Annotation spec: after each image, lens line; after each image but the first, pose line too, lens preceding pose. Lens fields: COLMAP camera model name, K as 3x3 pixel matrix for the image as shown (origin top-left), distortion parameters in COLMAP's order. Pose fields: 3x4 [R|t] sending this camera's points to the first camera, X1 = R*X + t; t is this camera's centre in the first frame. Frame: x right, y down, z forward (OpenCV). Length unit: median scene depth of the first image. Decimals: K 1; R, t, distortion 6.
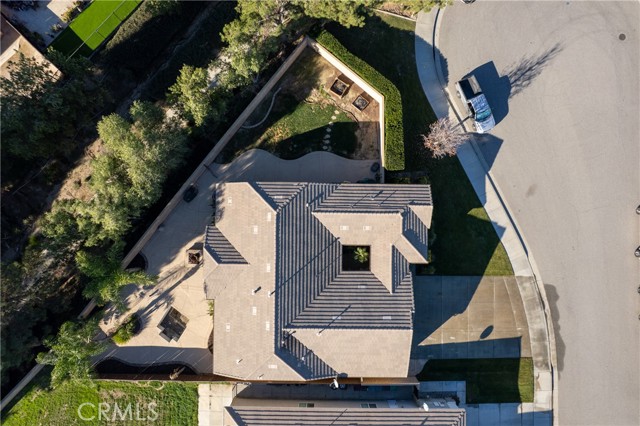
lens RADIAL K [[409.7, 0, 318.1], [0, 409.7, 216.5], [0, 0, 1]] dist [-0.074451, 0.070358]
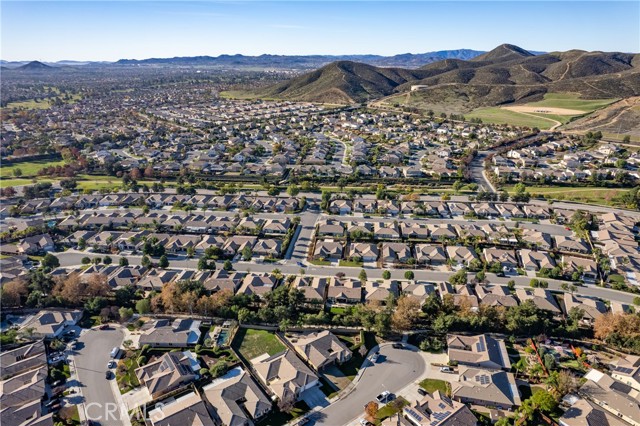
lens RADIAL K [[409.7, 0, 318.1], [0, 409.7, 216.5], [0, 0, 1]] dist [-0.074451, 0.070358]
pose [[0.597950, 0.293656, -0.745803, 2.815333], [-0.801206, 0.245549, -0.545686, 2.213565], [0.022887, 0.923835, 0.382105, -2.056570]]
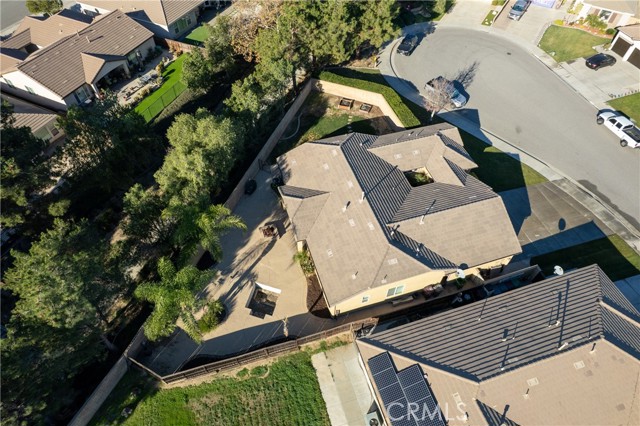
lens RADIAL K [[409.7, 0, 318.1], [0, 409.7, 216.5], [0, 0, 1]] dist [-0.074451, 0.070358]
pose [[0.950478, -0.238253, 0.199566, -0.374089], [0.310199, 0.766861, -0.561872, 0.656190], [-0.019172, 0.595953, 0.802791, 0.176797]]
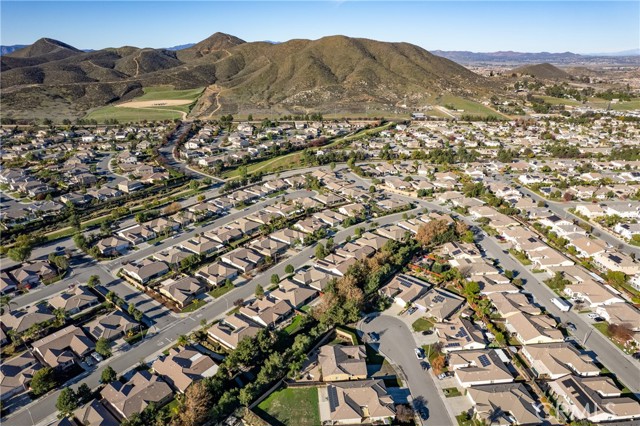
lens RADIAL K [[409.7, 0, 318.1], [0, 409.7, 216.5], [0, 0, 1]] dist [-0.074451, 0.070358]
pose [[0.995235, -0.033614, 0.091527, -0.590089], [0.097336, 0.397708, -0.912335, 3.312688], [-0.005734, 0.916896, 0.399085, -2.078607]]
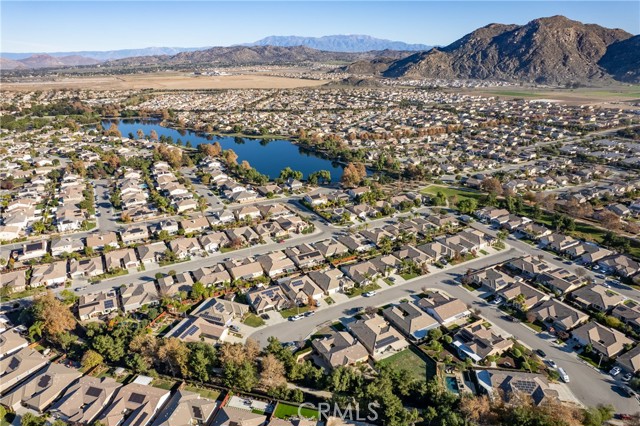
lens RADIAL K [[409.7, 0, 318.1], [0, 409.7, 216.5], [0, 0, 1]] dist [-0.074451, 0.070358]
pose [[-0.486952, -0.310250, 0.816470, -3.024726], [0.873259, -0.154480, 0.462120, -1.872092], [-0.017245, 0.938020, 0.346153, -1.929668]]
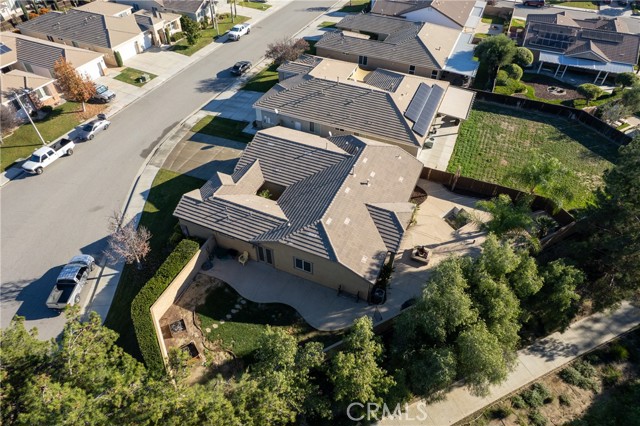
lens RADIAL K [[409.7, 0, 318.1], [0, 409.7, 216.5], [0, 0, 1]] dist [-0.074451, 0.070358]
pose [[-0.920397, -0.277024, 0.275911, -0.315293], [0.390618, -0.620947, 0.679589, -0.580804], [-0.016936, 0.733268, 0.679729, 0.284732]]
